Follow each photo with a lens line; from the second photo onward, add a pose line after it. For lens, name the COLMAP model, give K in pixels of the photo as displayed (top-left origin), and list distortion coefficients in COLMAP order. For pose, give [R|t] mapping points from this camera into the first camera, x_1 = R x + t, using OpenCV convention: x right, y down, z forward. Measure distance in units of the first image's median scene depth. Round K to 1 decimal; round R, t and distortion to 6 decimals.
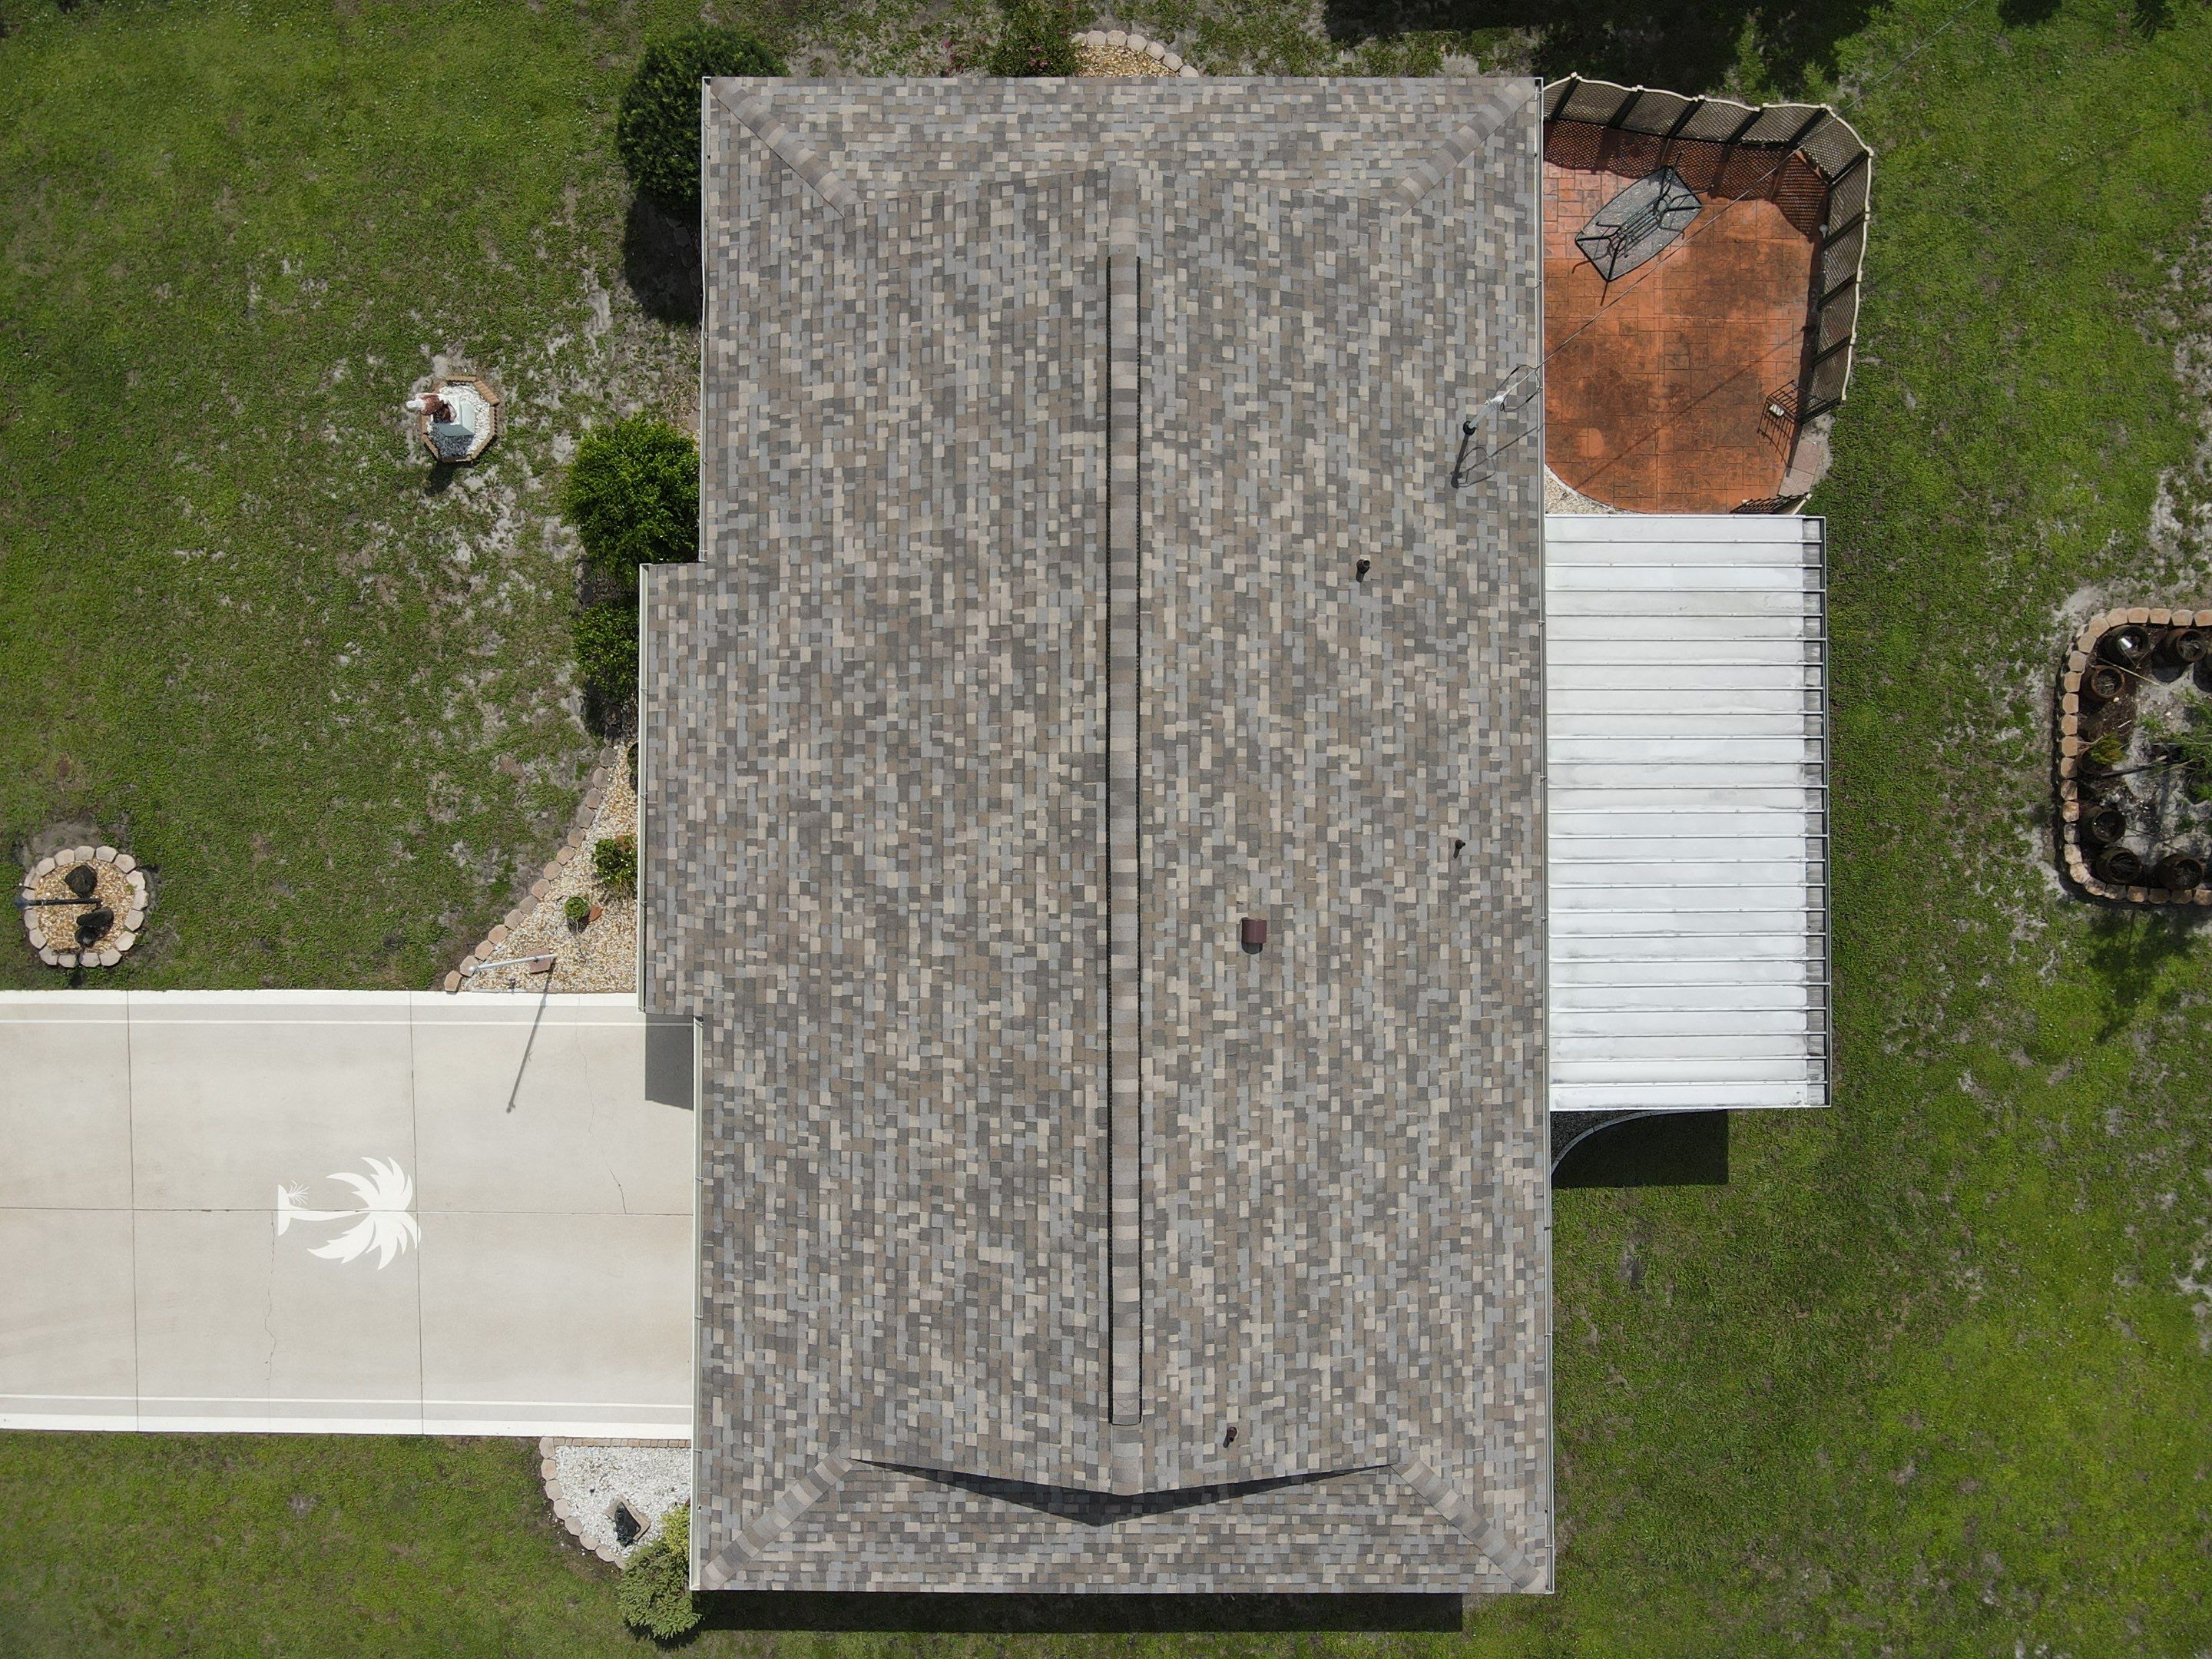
lens RADIAL K [[1623.3, 0, 1087.4], [0, 1623.3, 809.9], [0, 0, 1]] dist [-0.004150, 0.026970]
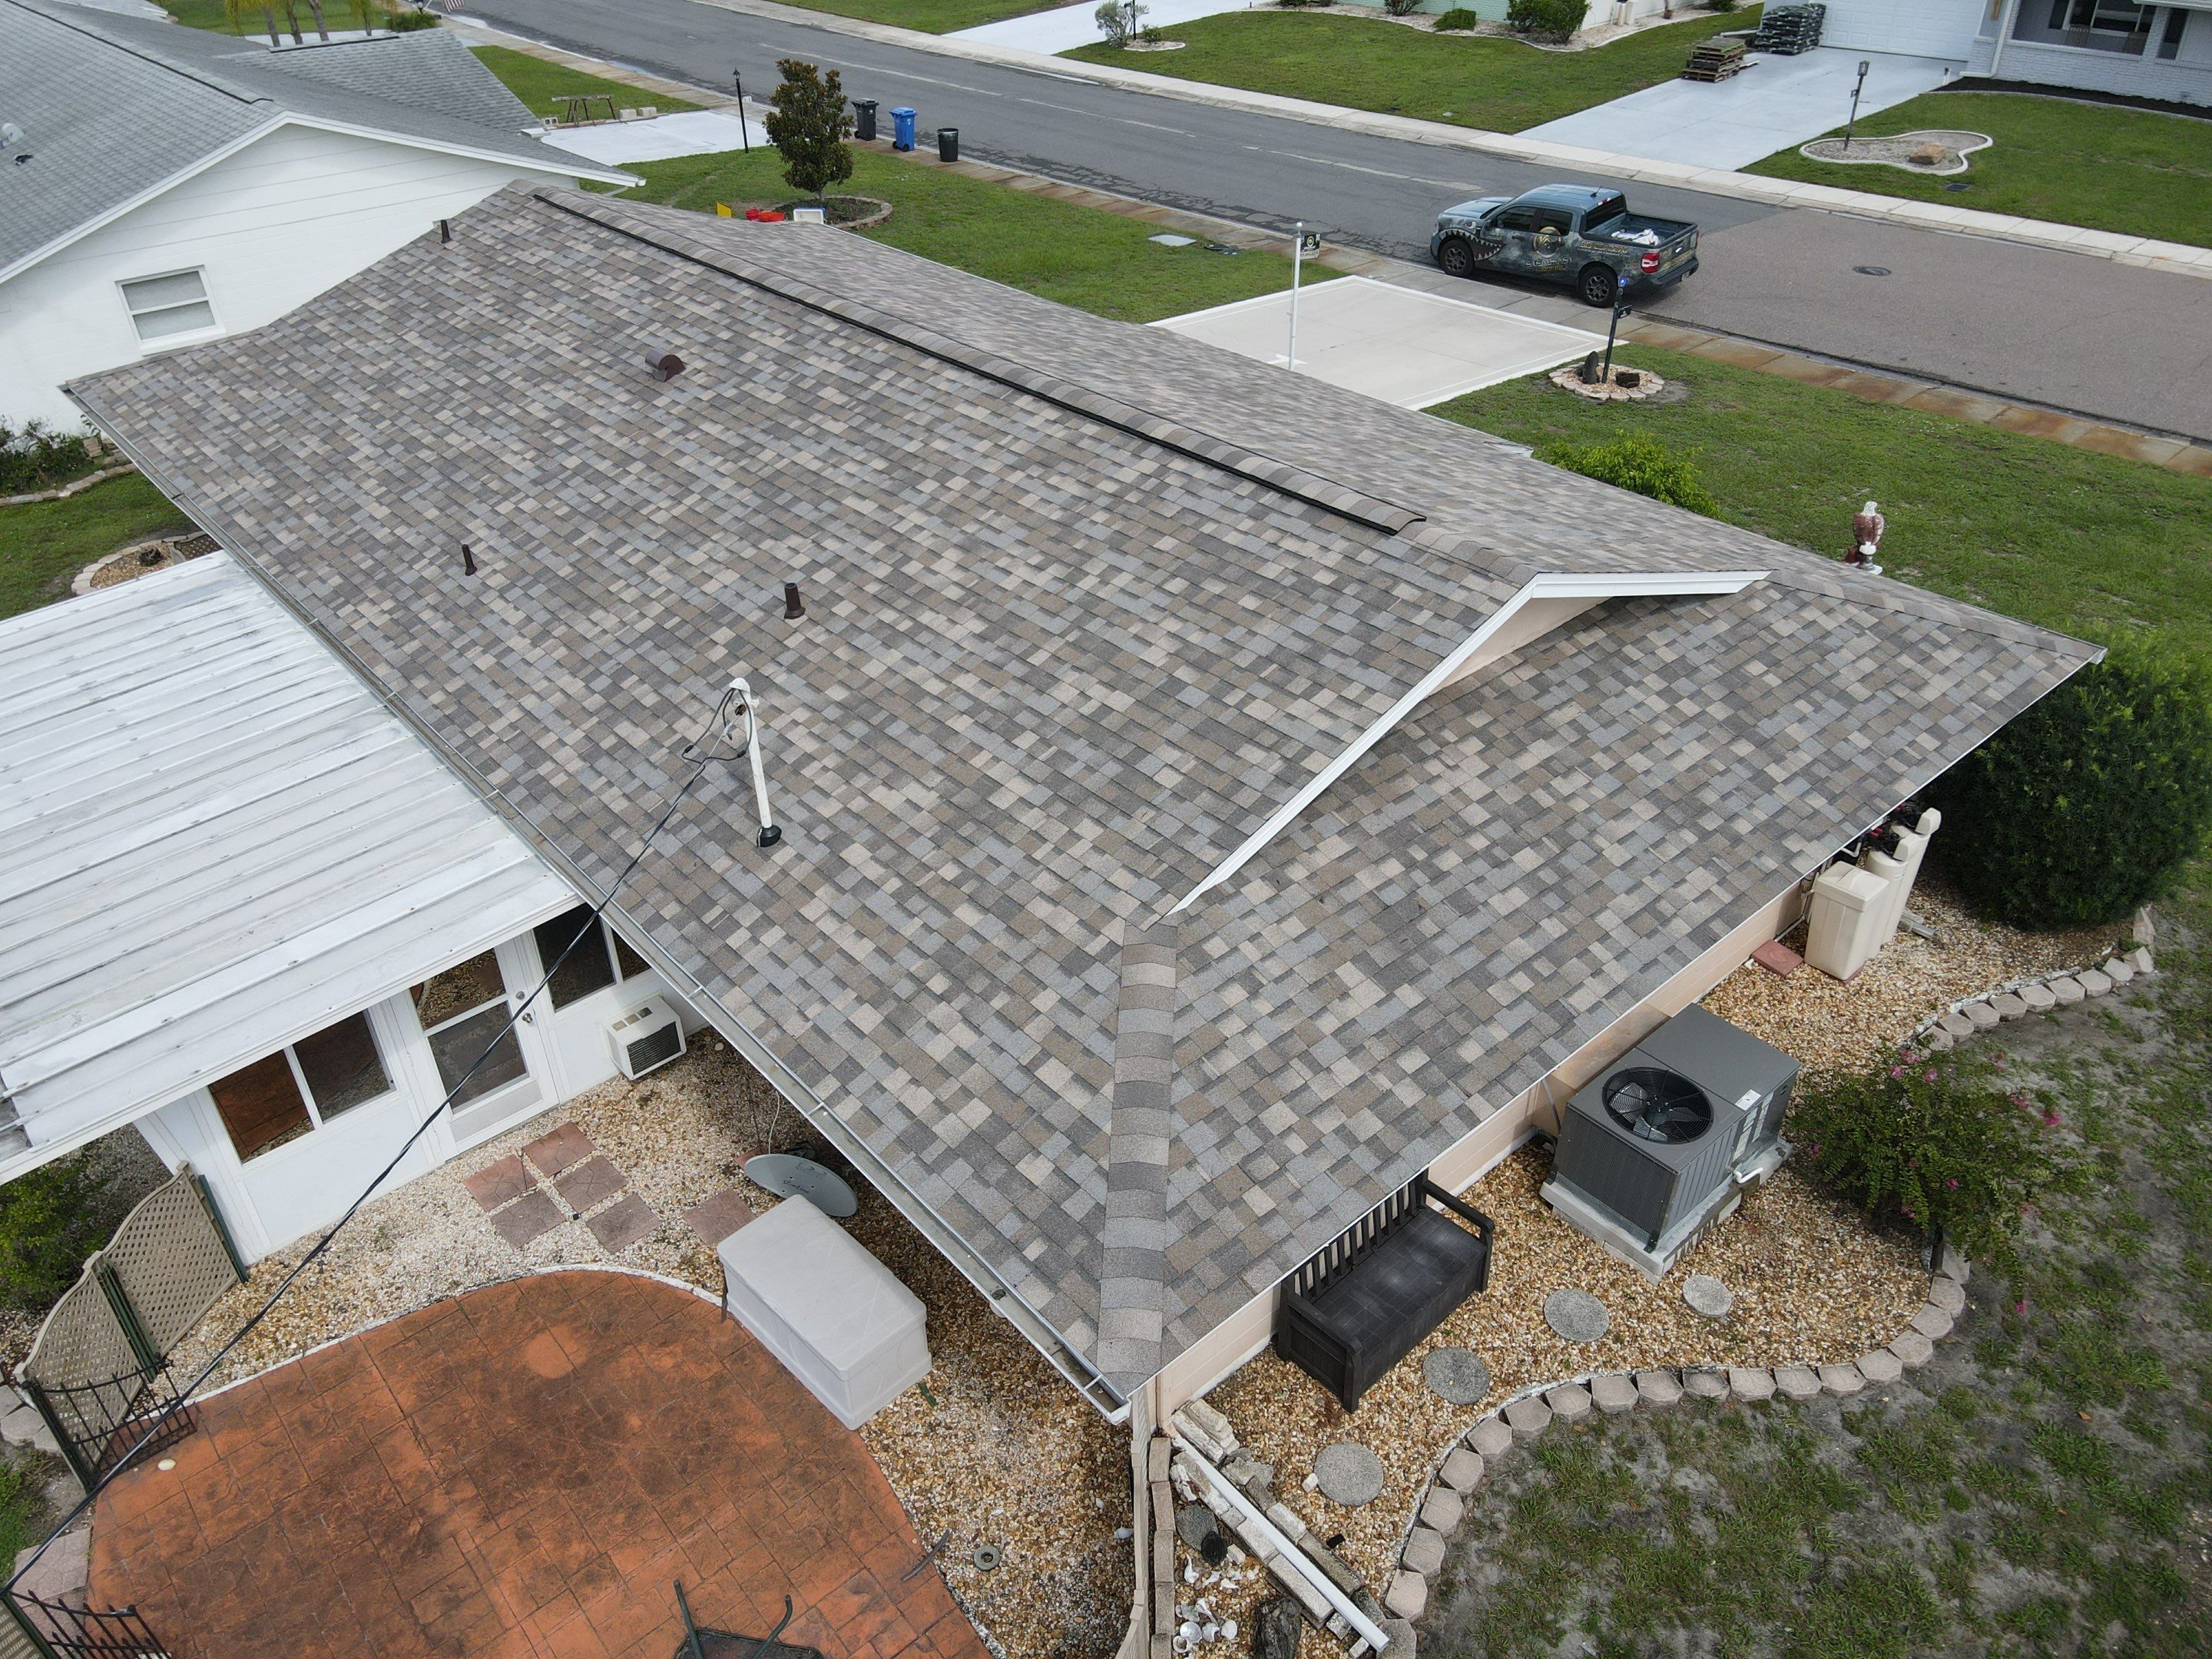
lens RADIAL K [[1623.3, 0, 1077.0], [0, 1623.3, 834.4], [0, 0, 1]] dist [-0.004150, 0.026970]
pose [[-0.761115, 0.385197, -0.521850, 0.439948], [-0.647361, -0.401070, 0.648126, -0.651270], [0.040358, 0.831124, 0.554621, 0.716198]]
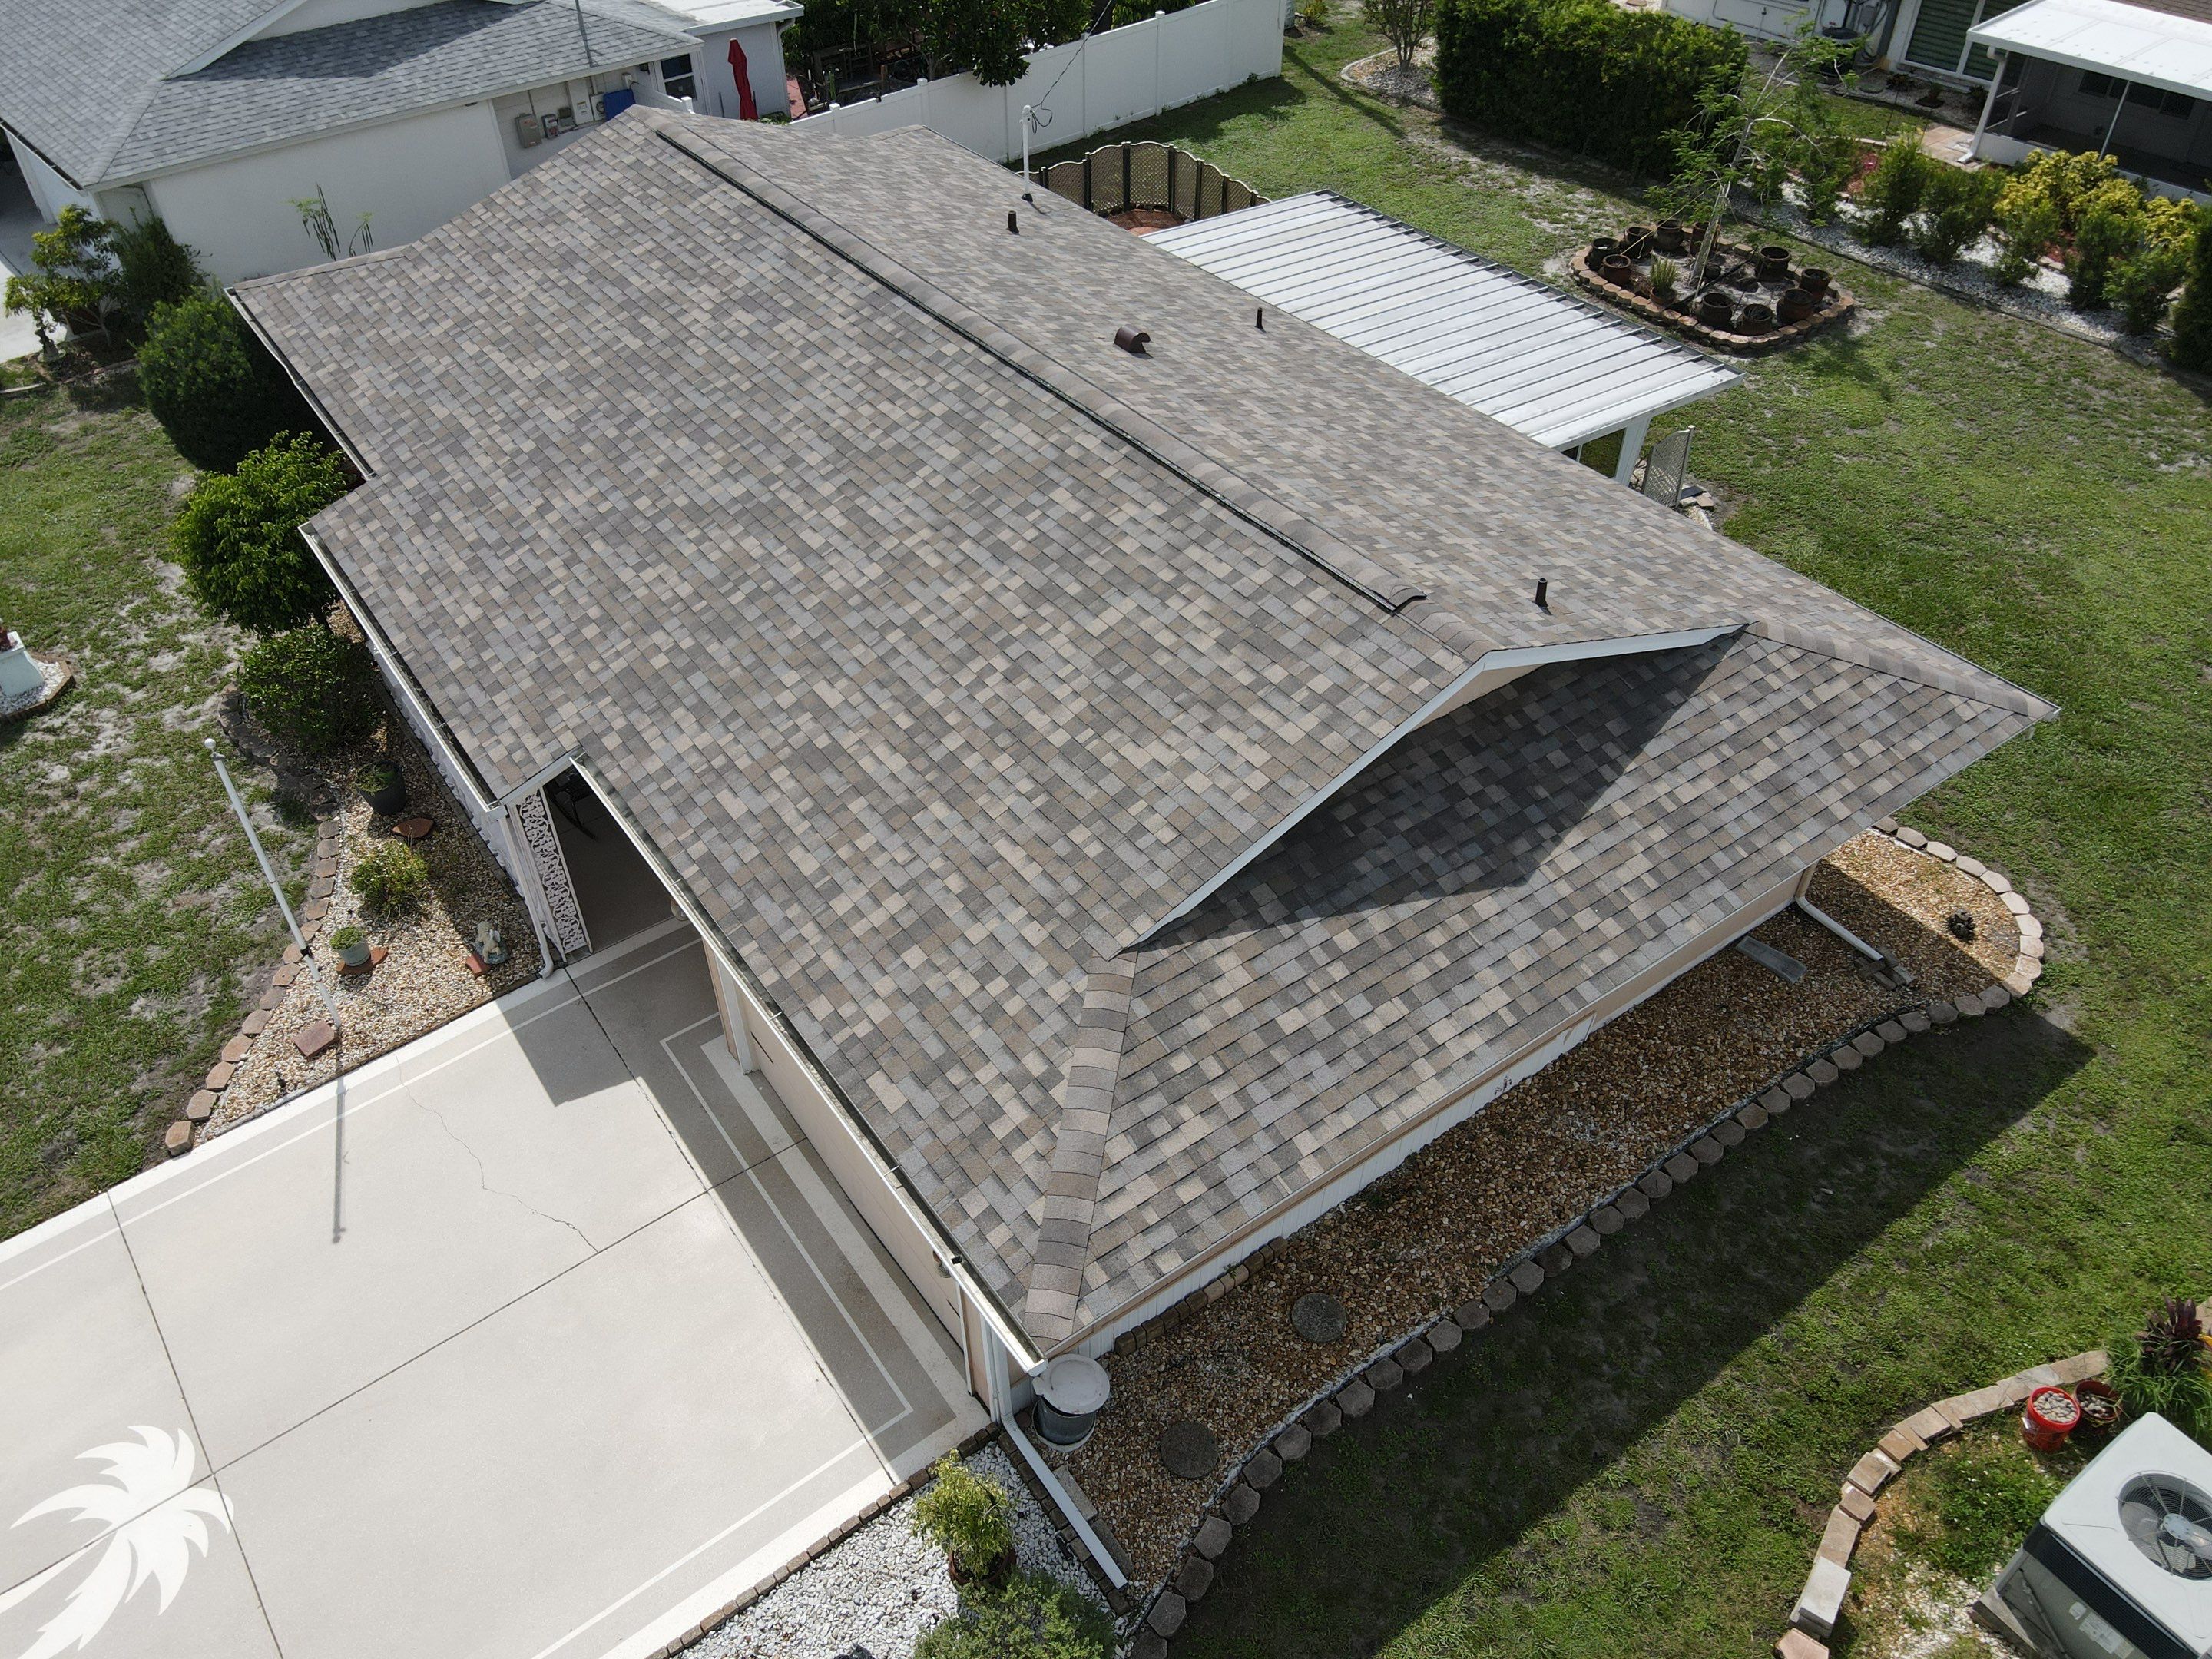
lens RADIAL K [[1623.7, 0, 1083.8], [0, 1623.7, 809.2], [0, 0, 1]] dist [-0.019121, 0.063594]
pose [[0.816565, -0.389935, 0.425644, -0.372054], [0.577243, 0.547213, -0.606092, 0.694149], [0.003418, 0.740614, 0.671922, 0.570112]]
